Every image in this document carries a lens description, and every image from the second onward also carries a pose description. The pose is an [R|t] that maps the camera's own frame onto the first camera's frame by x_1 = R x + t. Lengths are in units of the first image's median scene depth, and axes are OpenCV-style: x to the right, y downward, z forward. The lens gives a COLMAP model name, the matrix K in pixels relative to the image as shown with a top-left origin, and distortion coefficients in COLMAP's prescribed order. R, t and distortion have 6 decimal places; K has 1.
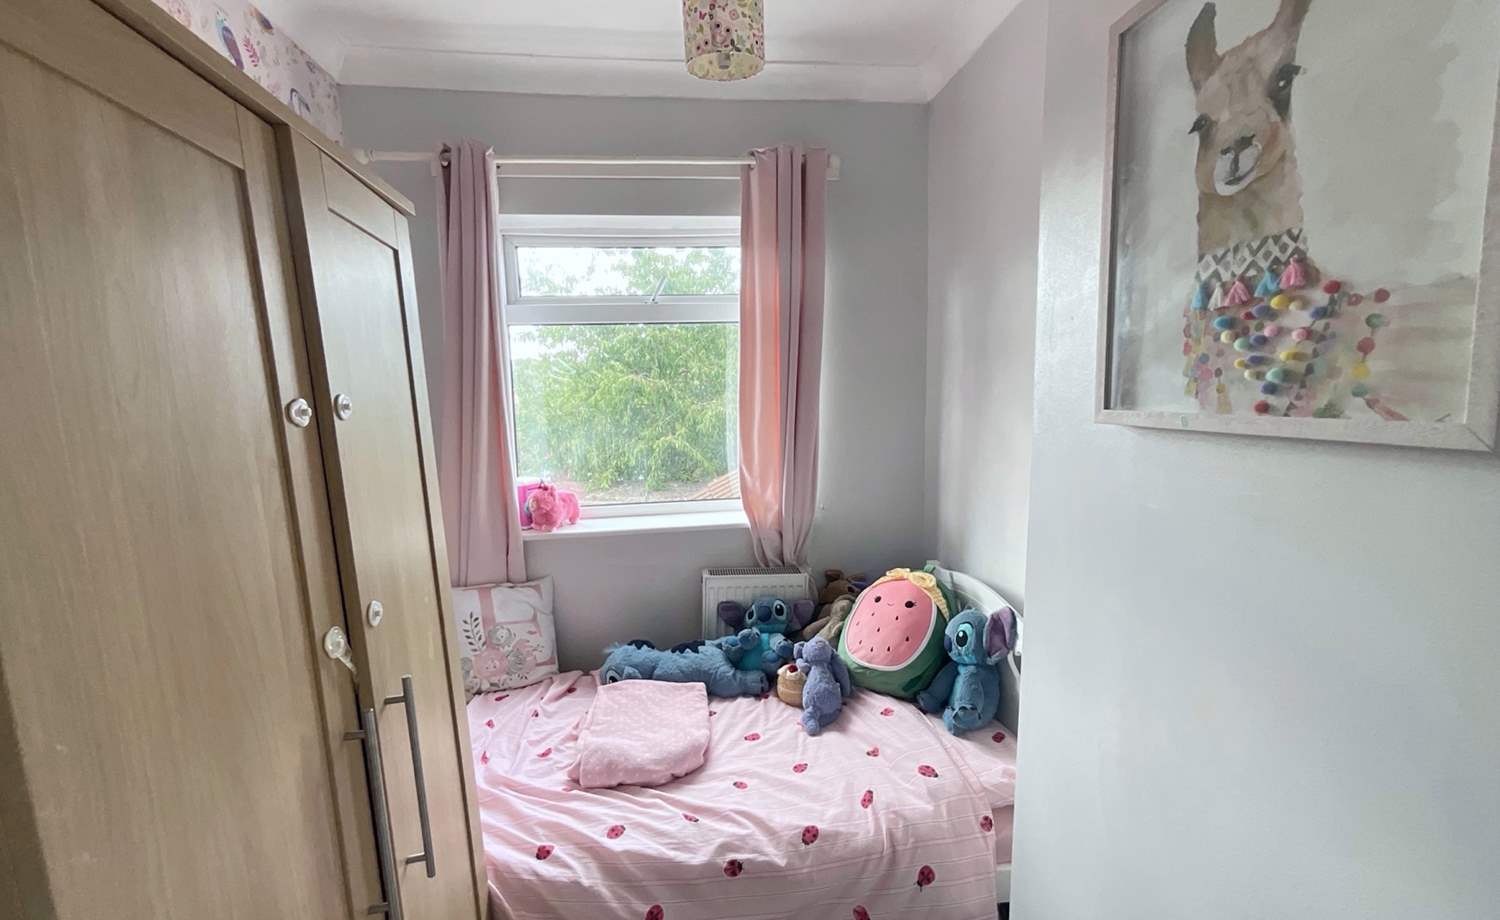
lens RADIAL K [[611.7, 0, 750.4], [0, 611.7, 463.5], [0, 0, 1]] dist [-0.001915, 0.002045]
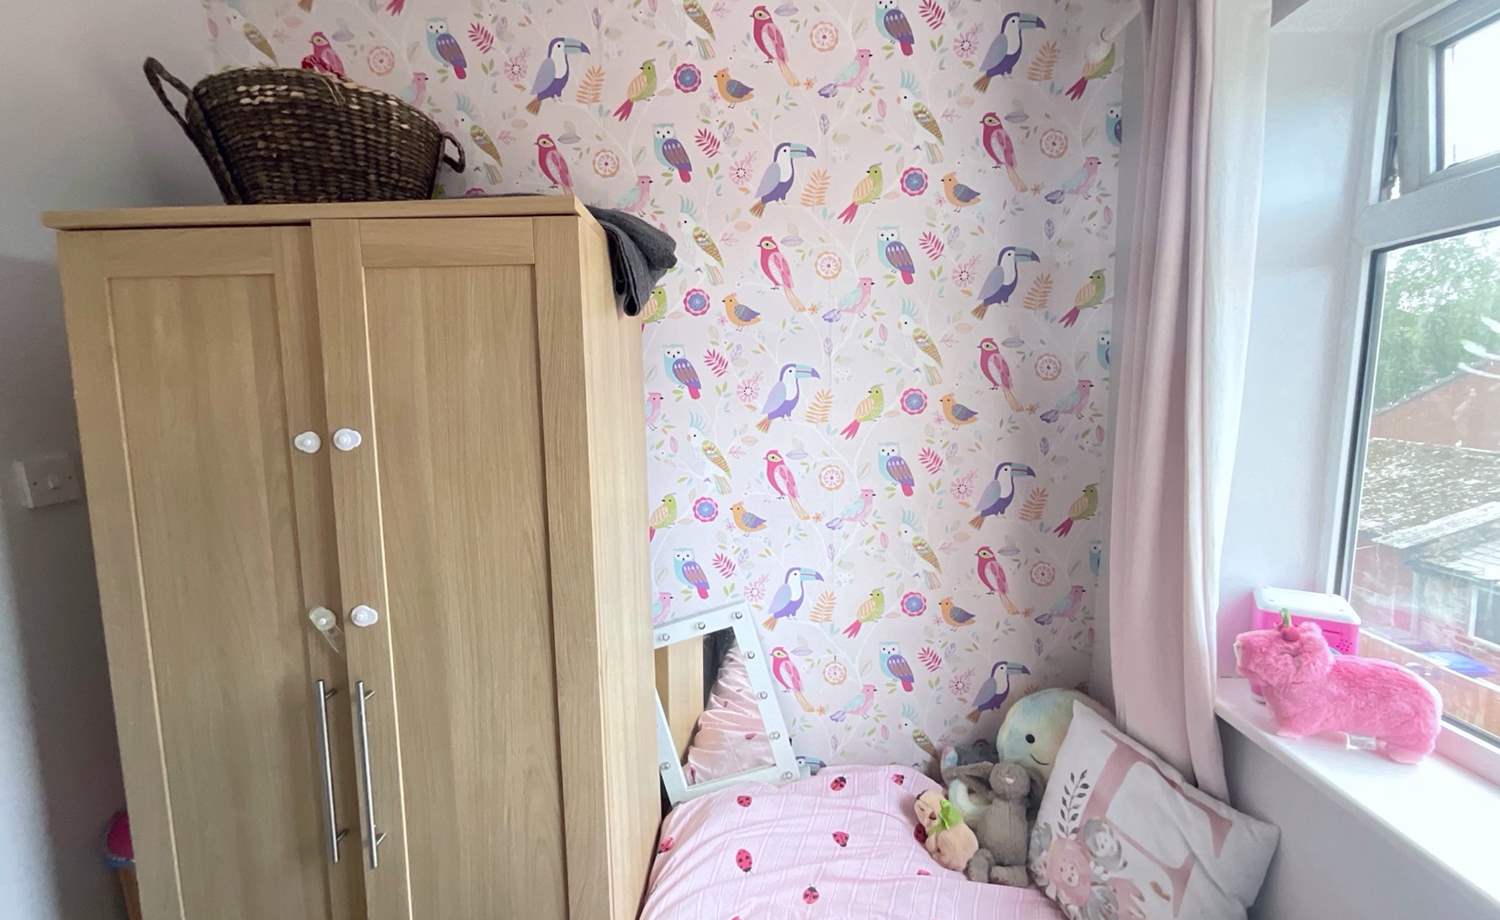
lens RADIAL K [[611.7, 0, 753.8], [0, 611.7, 453.9], [0, 0, 1]] dist [-0.001915, 0.002045]
pose [[-0.168775, 0.138471, -0.975879, 0.135722], [-0.096482, 0.983007, 0.156169, -0.120445], [0.980921, 0.120512, -0.152547, 0.724667]]
